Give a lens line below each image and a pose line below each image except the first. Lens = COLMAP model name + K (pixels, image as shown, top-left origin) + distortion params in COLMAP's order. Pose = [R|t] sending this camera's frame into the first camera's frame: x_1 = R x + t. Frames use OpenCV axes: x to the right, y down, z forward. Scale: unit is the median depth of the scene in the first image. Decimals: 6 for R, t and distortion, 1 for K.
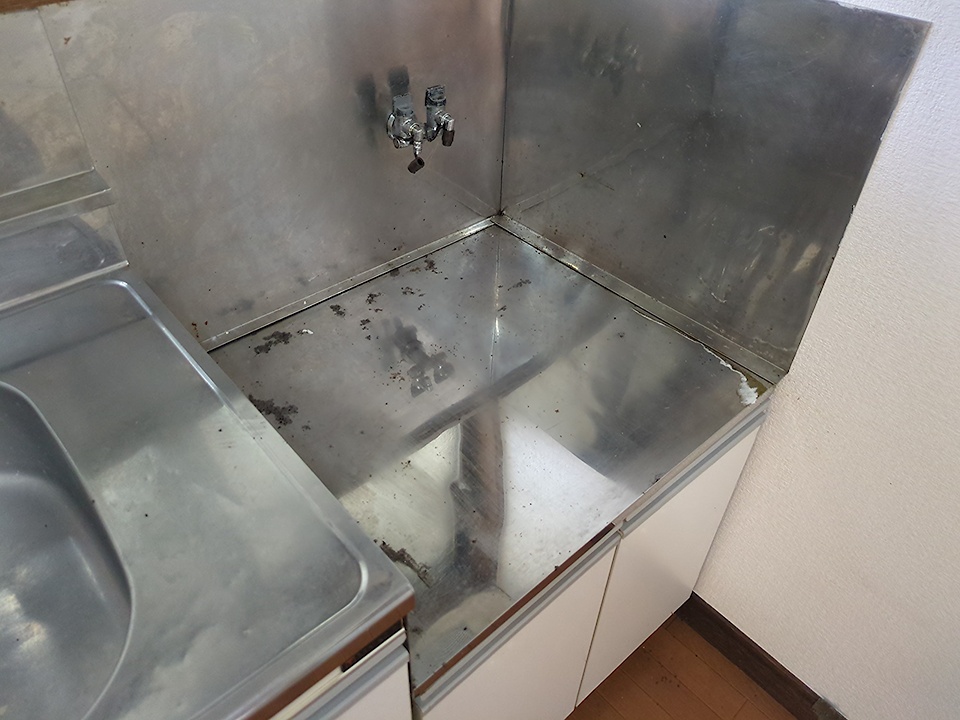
lens RADIAL K [[728.1, 0, 481.6], [0, 728.1, 356.1], [0, 0, 1]] dist [0.009771, -0.004670]
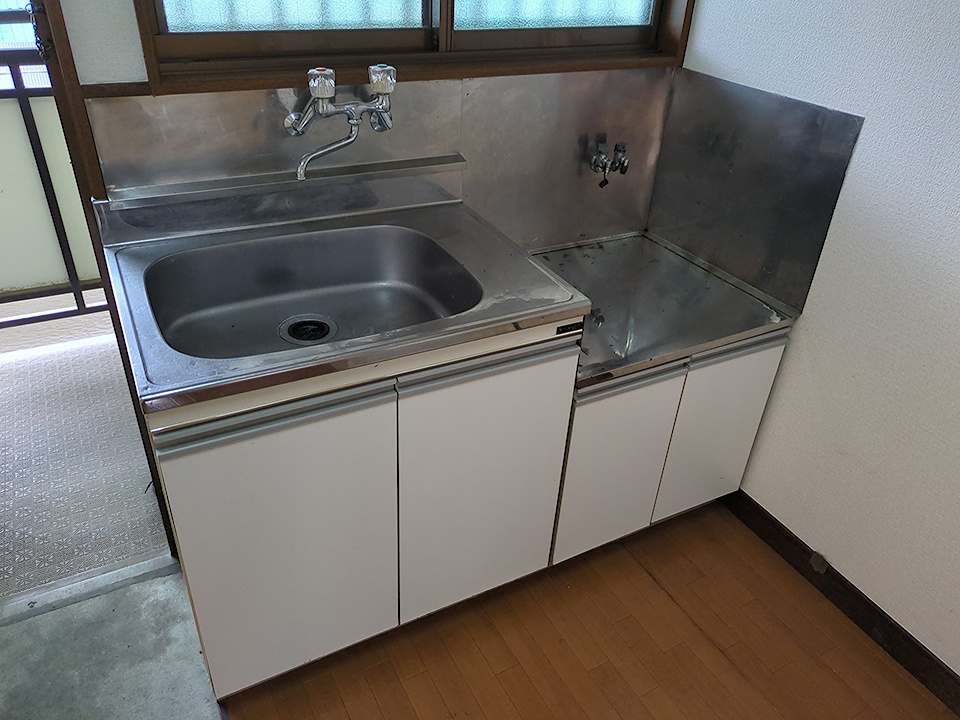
lens RADIAL K [[710.7, 0, 490.3], [0, 710.7, 359.3], [0, 0, 1]] dist [0.005090, -0.006308]
pose [[0.972822, 0.145517, -0.180119, 0.019025], [-0.171912, 0.974998, -0.140803, 0.475552], [0.155127, 0.167941, 0.973515, -0.714980]]
